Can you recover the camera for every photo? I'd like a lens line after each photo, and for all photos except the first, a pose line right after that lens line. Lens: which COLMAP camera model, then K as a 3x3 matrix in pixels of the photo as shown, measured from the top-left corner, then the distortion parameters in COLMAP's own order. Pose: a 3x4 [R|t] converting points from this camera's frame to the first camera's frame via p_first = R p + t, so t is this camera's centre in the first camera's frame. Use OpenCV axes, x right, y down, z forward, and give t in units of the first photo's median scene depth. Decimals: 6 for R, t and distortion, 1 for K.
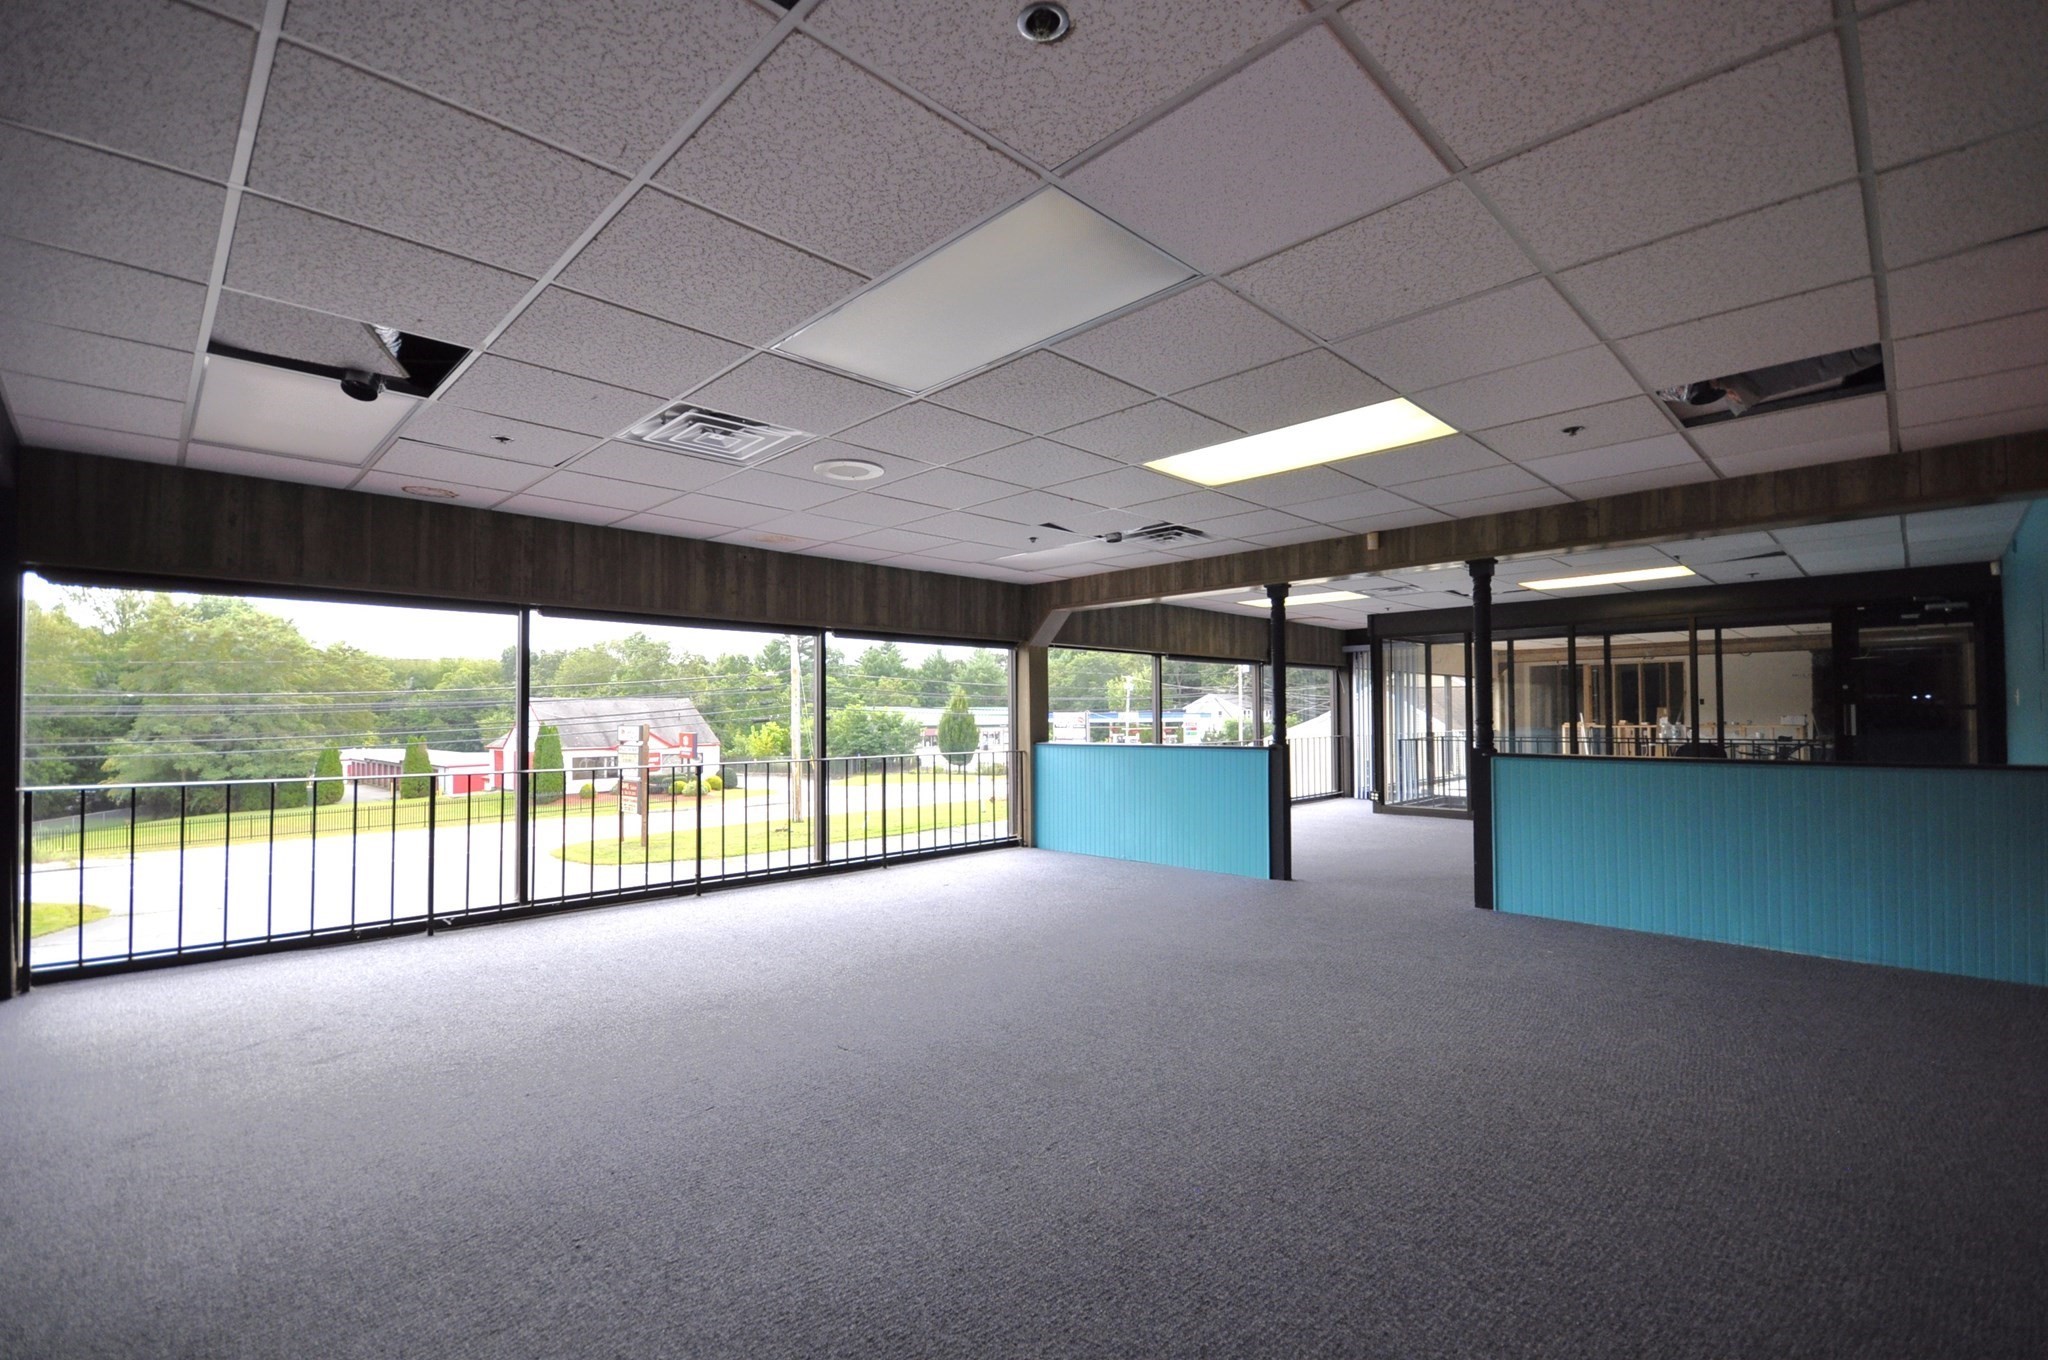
lens RADIAL K [[906.9, 0, 1018.0], [0, 906.9, 694.3], [0, 0, 1]] dist [0.000850, 0.000372]
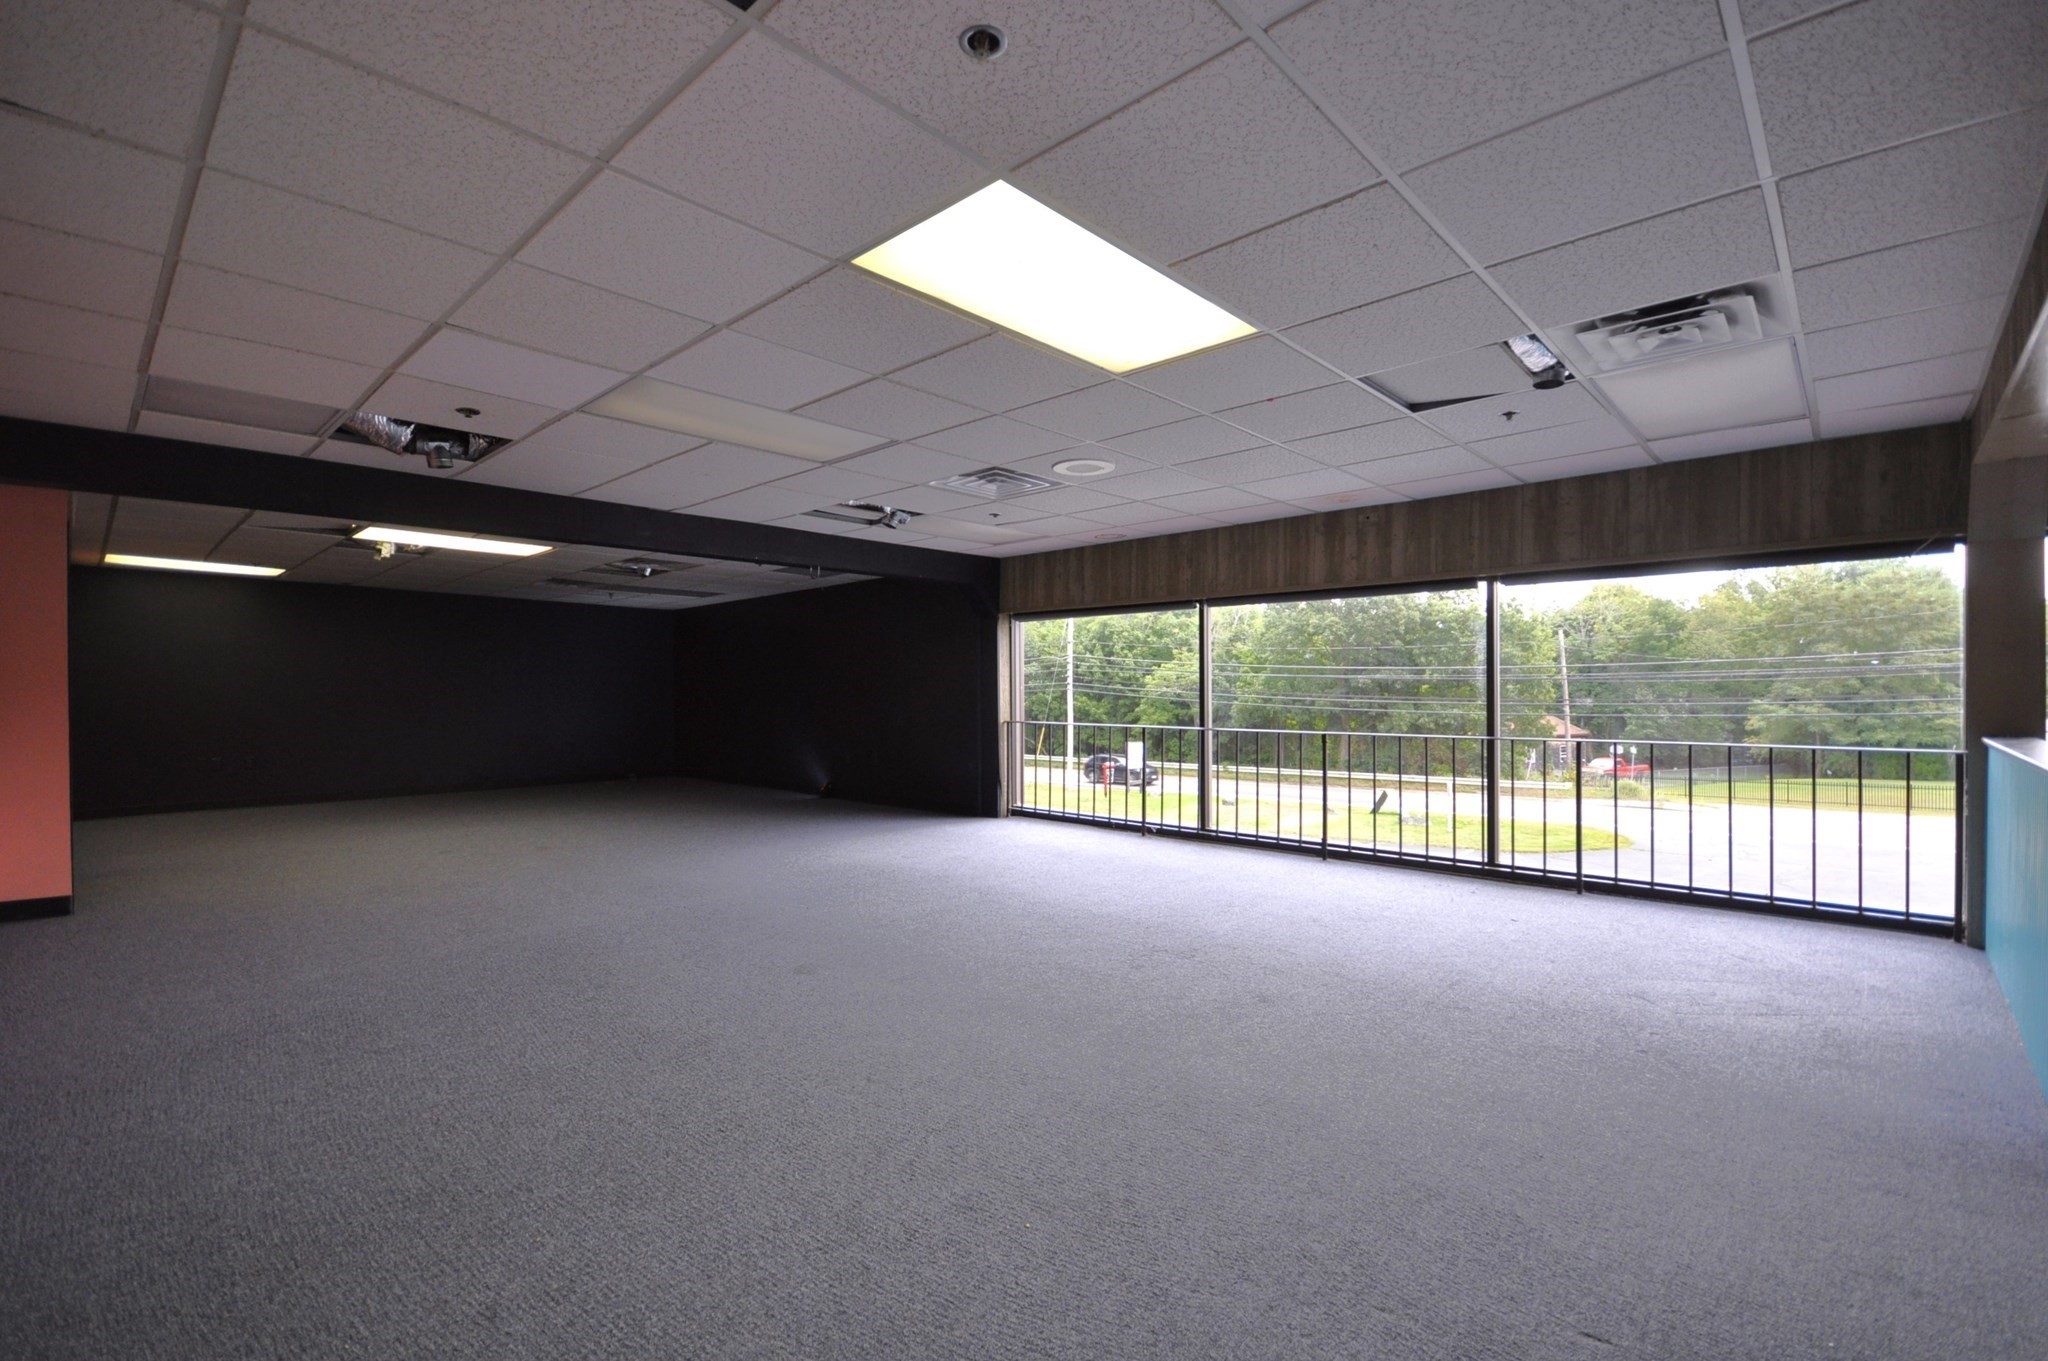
lens RADIAL K [[901.4, 0, 1027.3], [0, 901.4, 694.1], [0, 0, 1]] dist [0.003187, -0.000471]
pose [[0.049741, 0.010291, -0.998709, 0.372496], [0.030205, 0.999474, 0.011804, 0.006479], [0.998305, -0.030753, 0.049404, 0.357641]]
